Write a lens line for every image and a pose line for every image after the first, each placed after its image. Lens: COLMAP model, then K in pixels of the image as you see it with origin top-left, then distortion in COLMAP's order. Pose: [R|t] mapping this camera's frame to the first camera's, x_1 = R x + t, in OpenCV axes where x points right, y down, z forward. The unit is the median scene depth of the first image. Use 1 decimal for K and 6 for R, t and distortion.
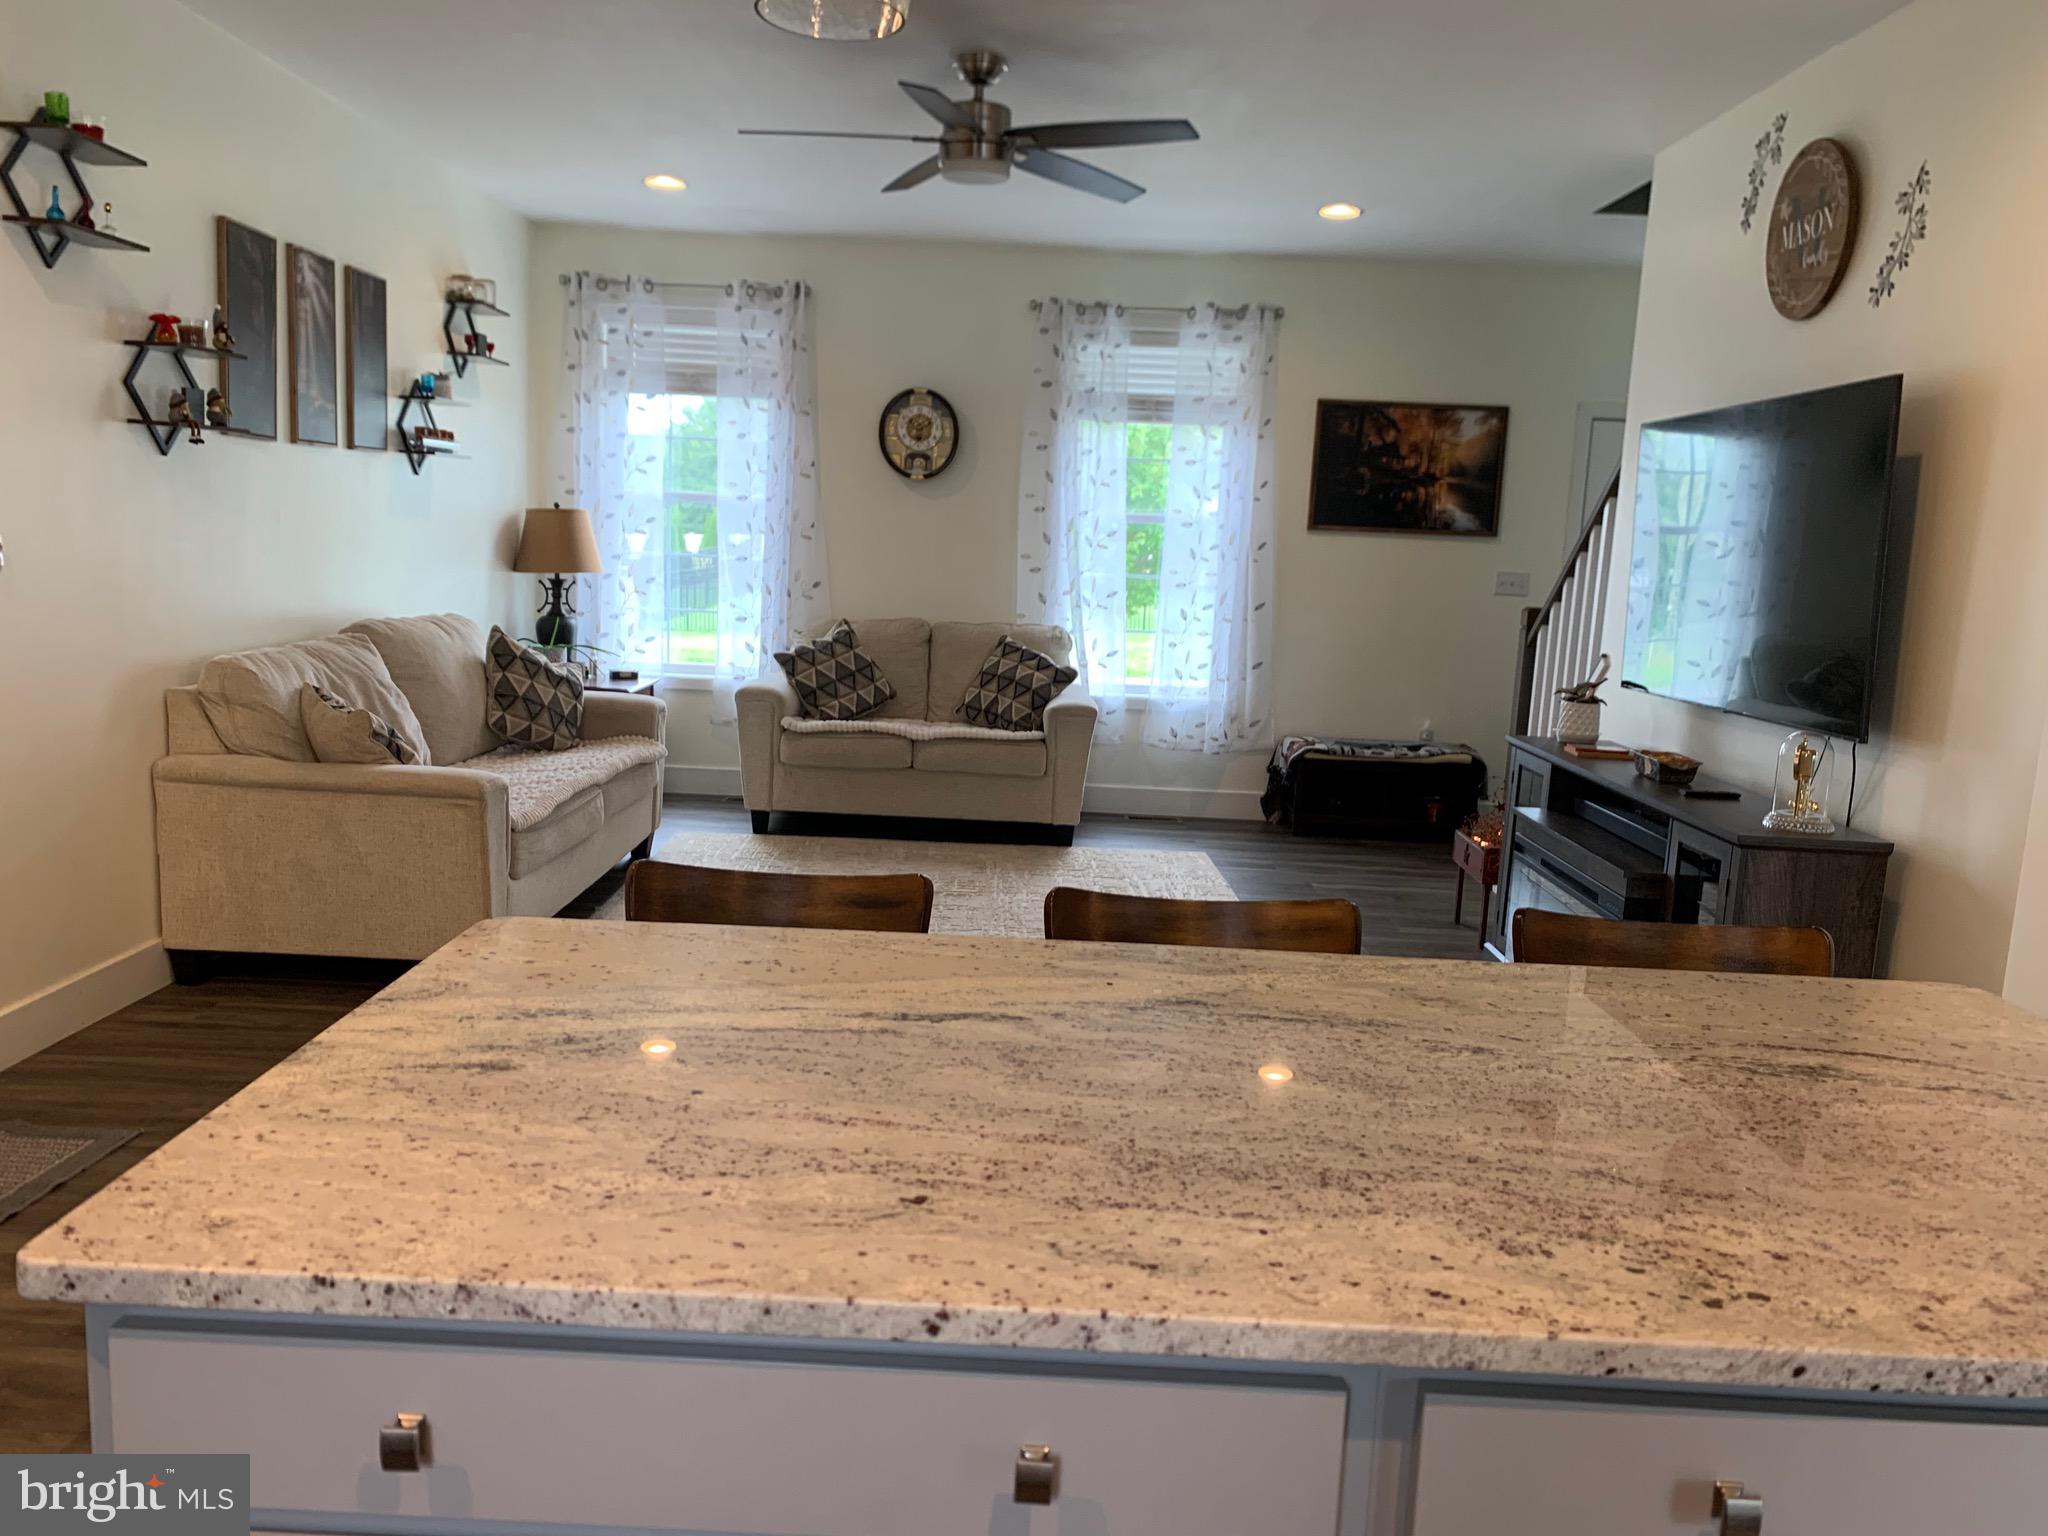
lens RADIAL K [[1556.0, 0, 1019.0], [0, 1556.0, 778.5], [0, 0, 1]] dist [0.034973, -0.064543]
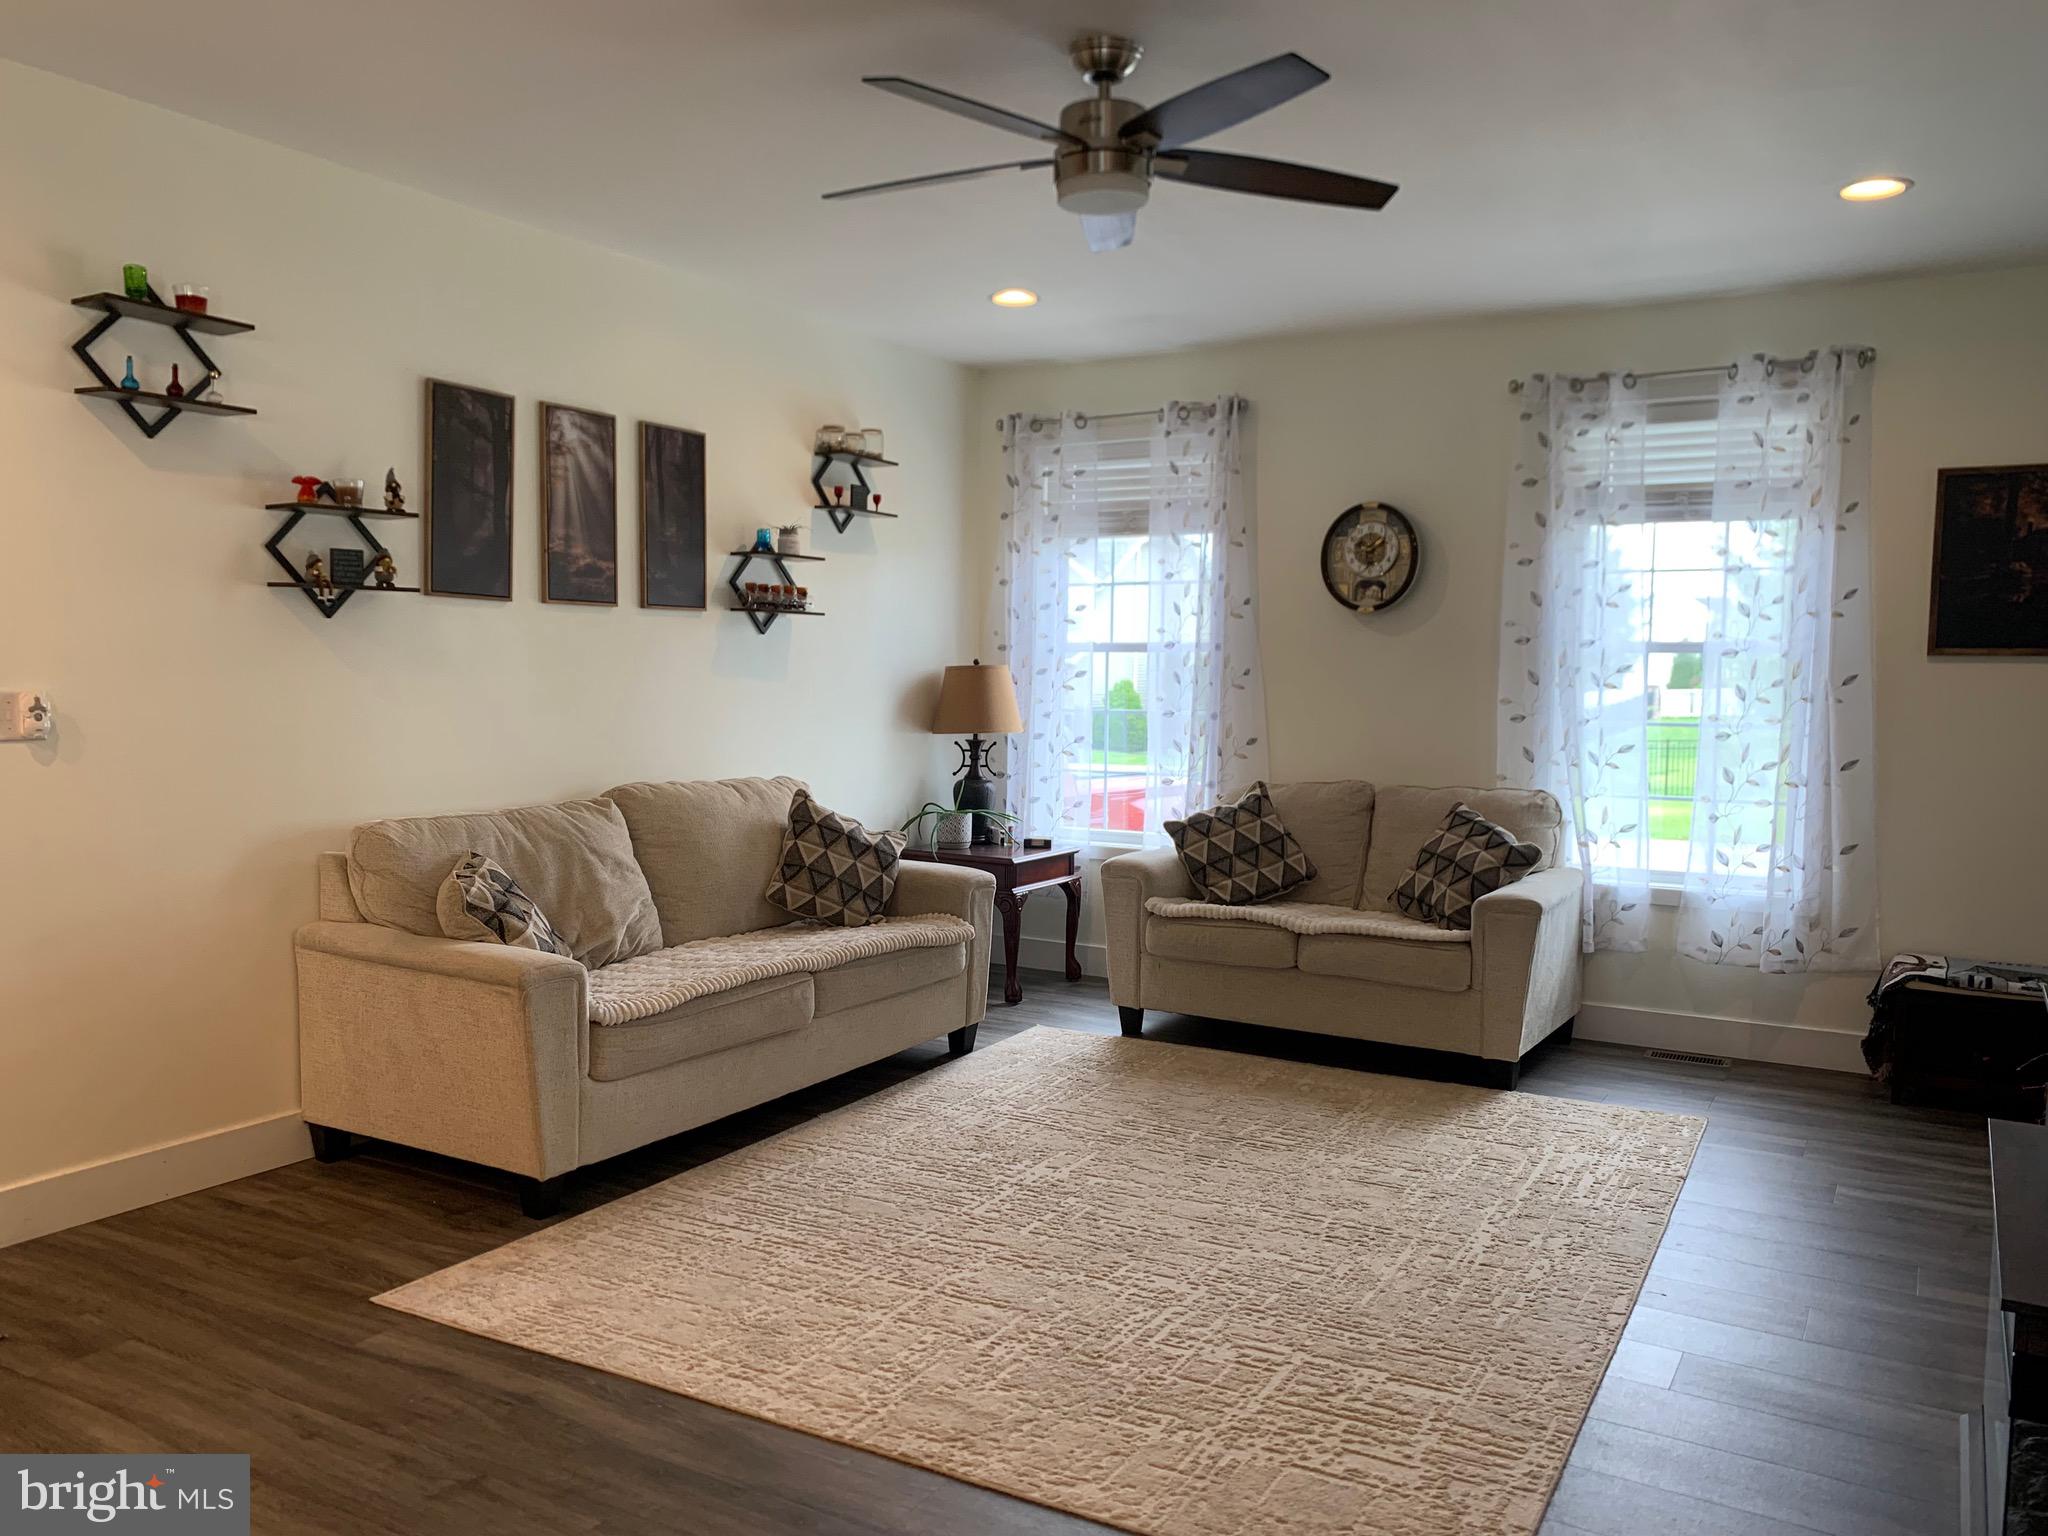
lens RADIAL K [[1556.0, 0, 1005.7], [0, 1556.0, 778.6], [0, 0, 1]] dist [0.034973, -0.064543]
pose [[0.865176, 0.000556, -0.501468, 0.185214], [-0.052423, 0.994620, -0.089343, -0.022472], [0.498721, 0.103586, 0.860551, 0.213049]]
